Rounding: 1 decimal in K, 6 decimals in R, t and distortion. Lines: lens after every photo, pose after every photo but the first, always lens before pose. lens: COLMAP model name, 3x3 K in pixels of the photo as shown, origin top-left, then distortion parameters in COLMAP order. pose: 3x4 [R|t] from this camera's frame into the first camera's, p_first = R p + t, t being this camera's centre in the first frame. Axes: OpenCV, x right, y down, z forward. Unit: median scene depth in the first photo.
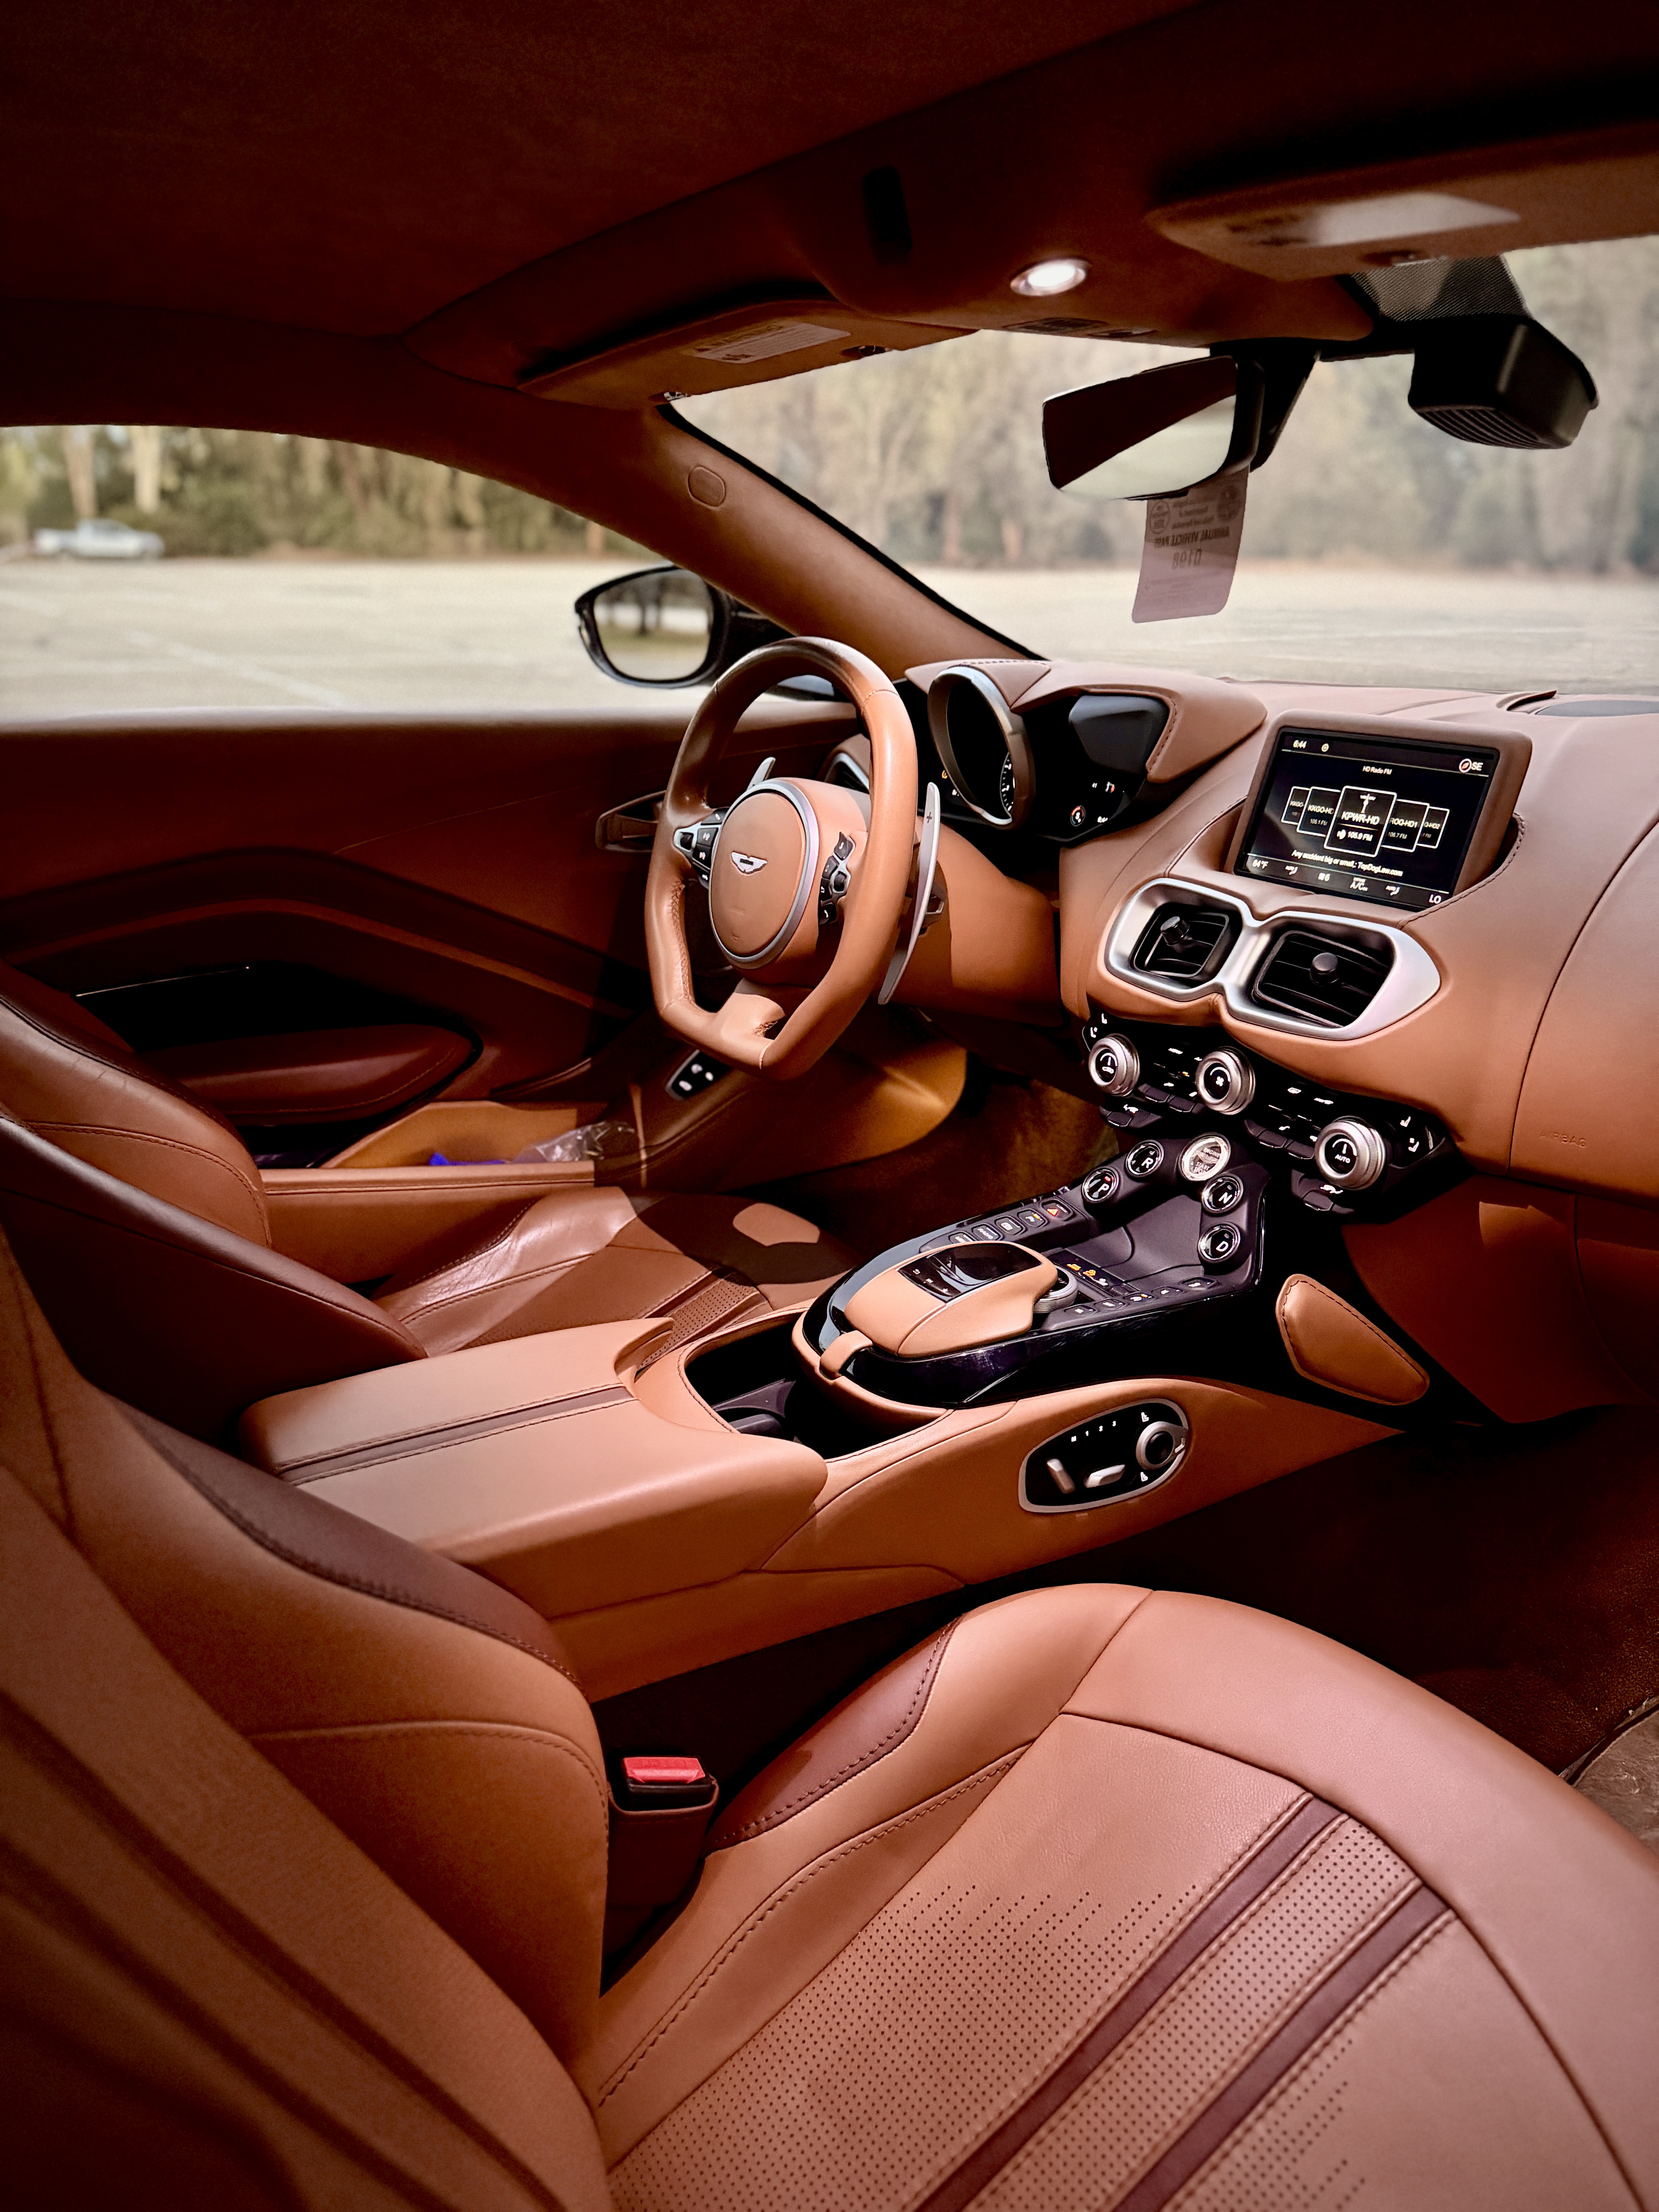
lens RADIAL K [[1567.4, 0, 829.5], [0, 1567.4, 1106.0], [0, 0, 1]] dist [0.182303, -0.432003]
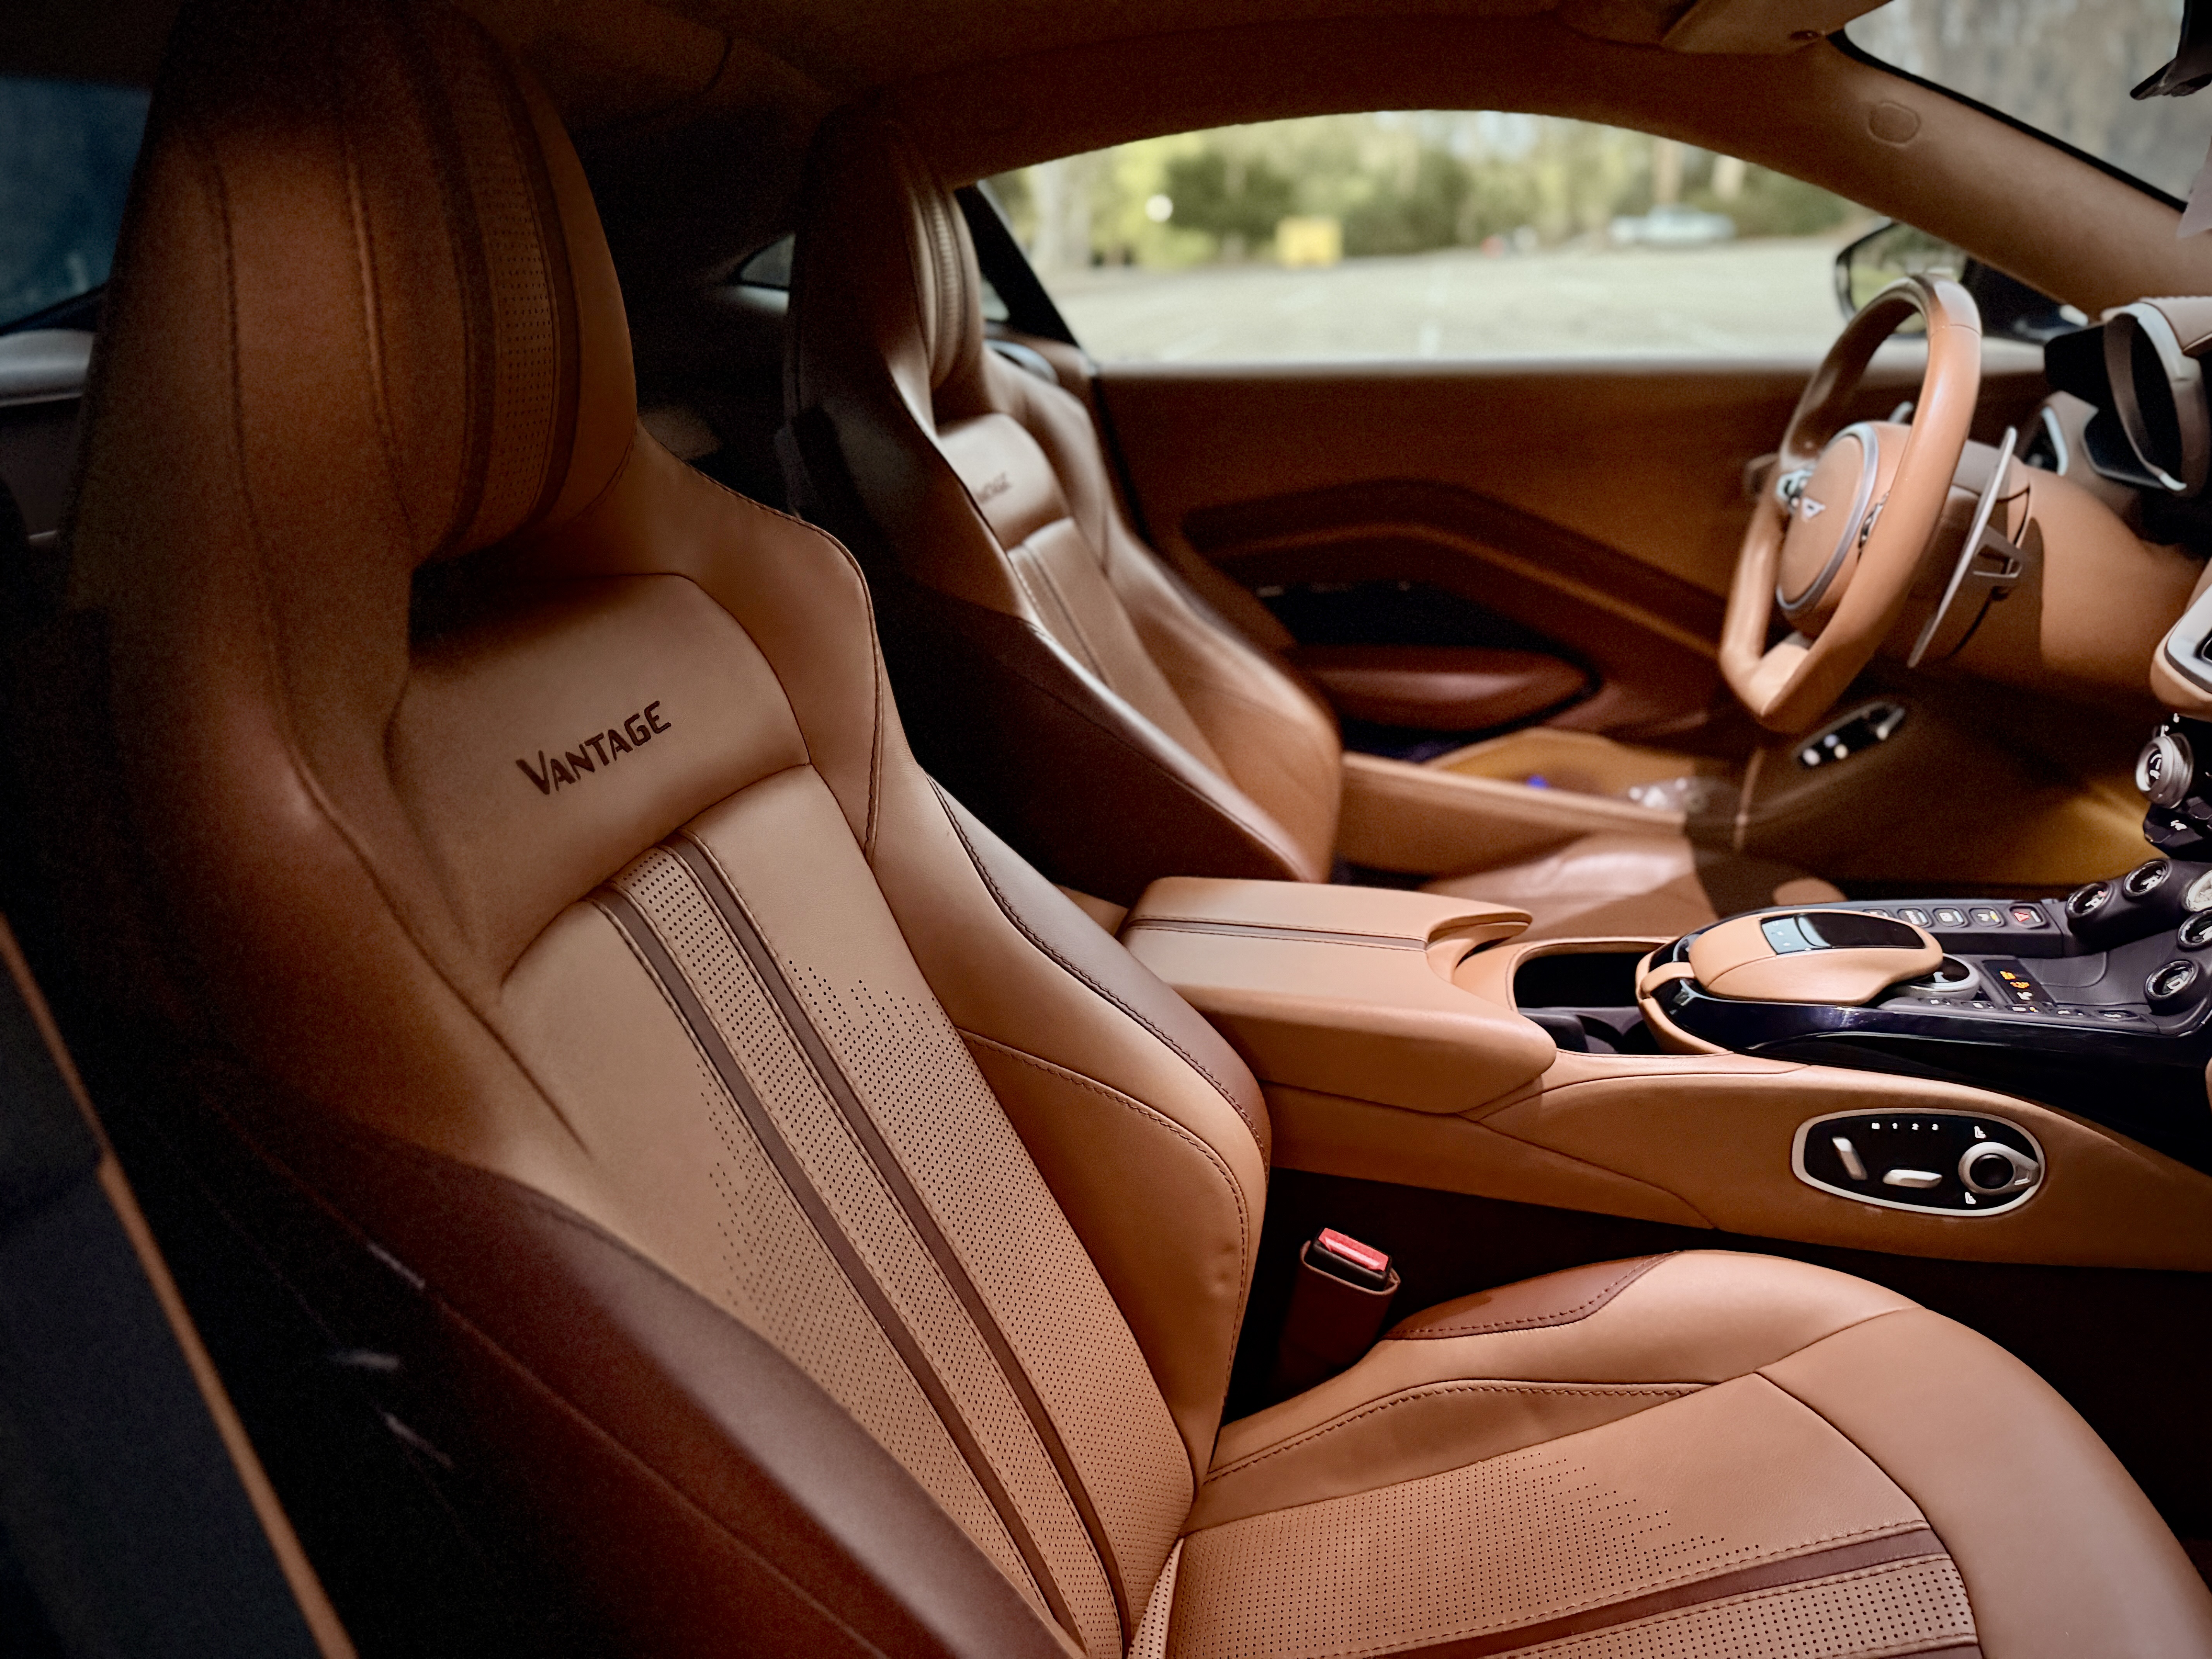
lens RADIAL K [[1581.8, 0, 1106.0], [0, 1581.8, 829.5], [0, 0, 1]] dist [0.010638, 0.002691]
pose [[0.738366, 0.193112, -0.646161, 0.320236], [-0.179113, 0.979870, 0.088172, 0.031867], [0.650180, 0.050632, 0.758091, -0.006739]]
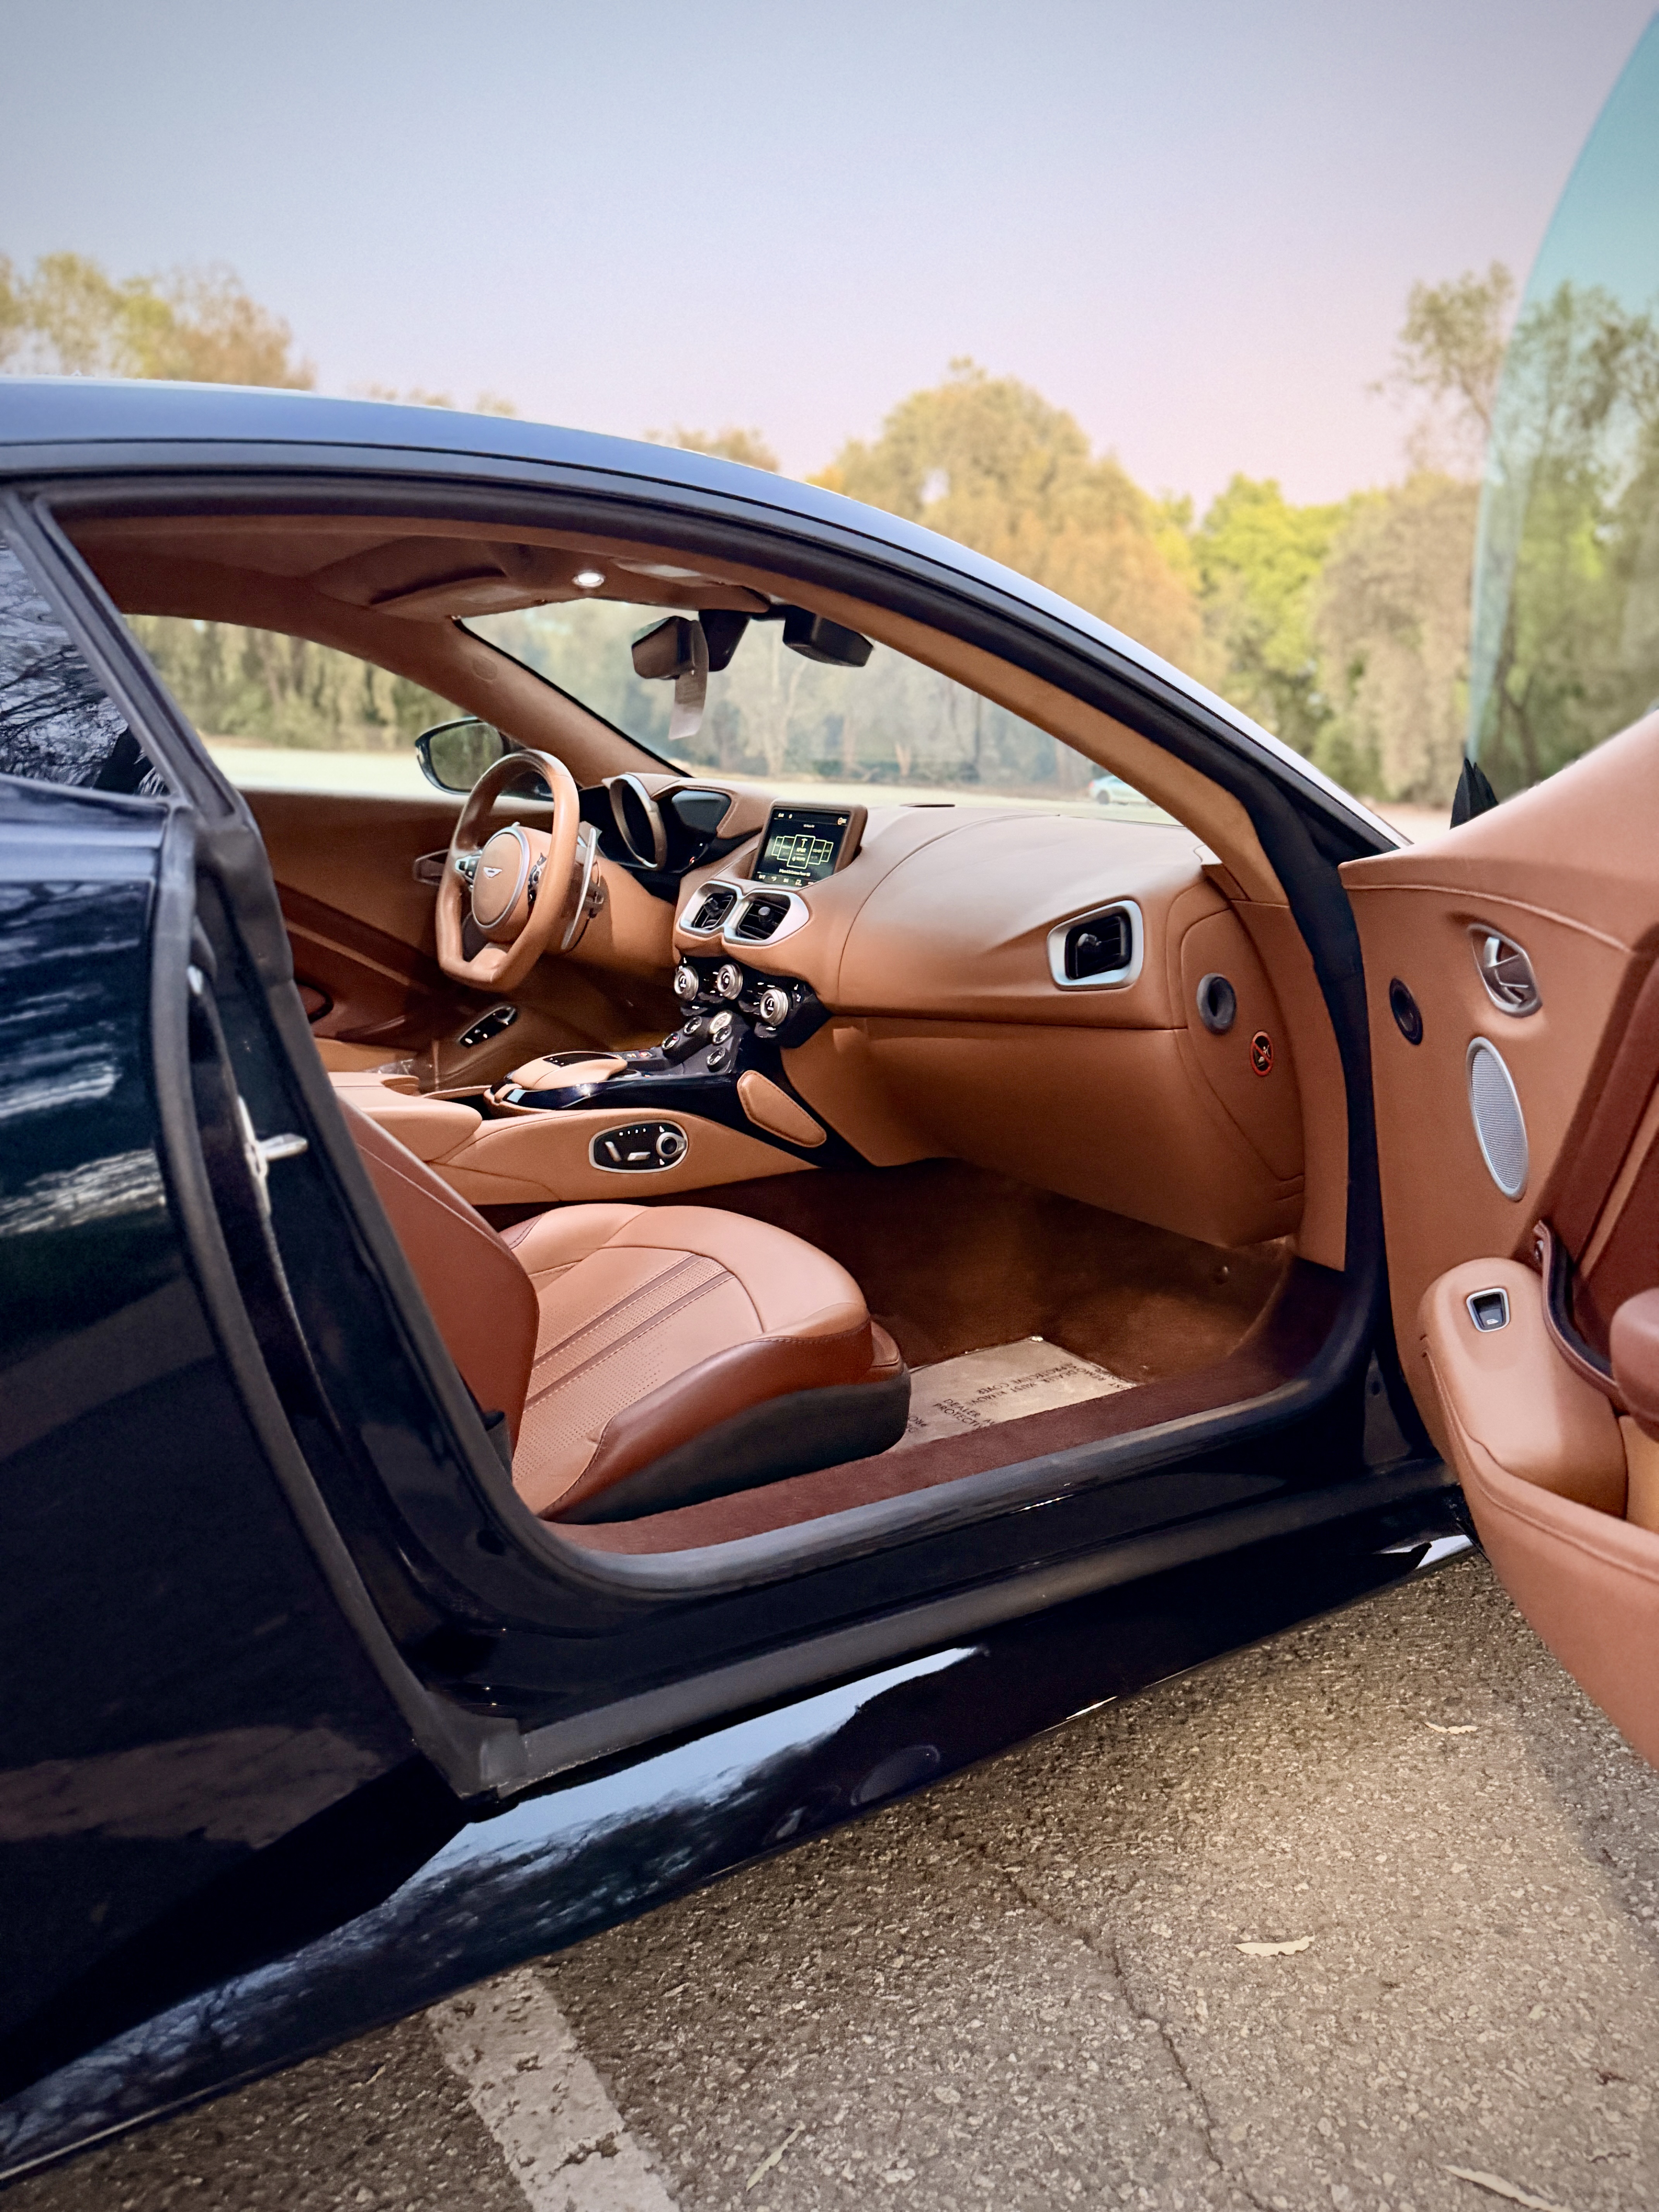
lens RADIAL K [[1567.4, 0, 829.5], [0, 1567.4, 1106.0], [0, 0, 1]] dist [0.182303, -0.432003]
pose [[0.997321, 0.032327, 0.065624, 0.234274], [-0.024002, 0.992003, -0.123911, 0.340875], [-0.069105, 0.122004, 0.990121, -0.803823]]
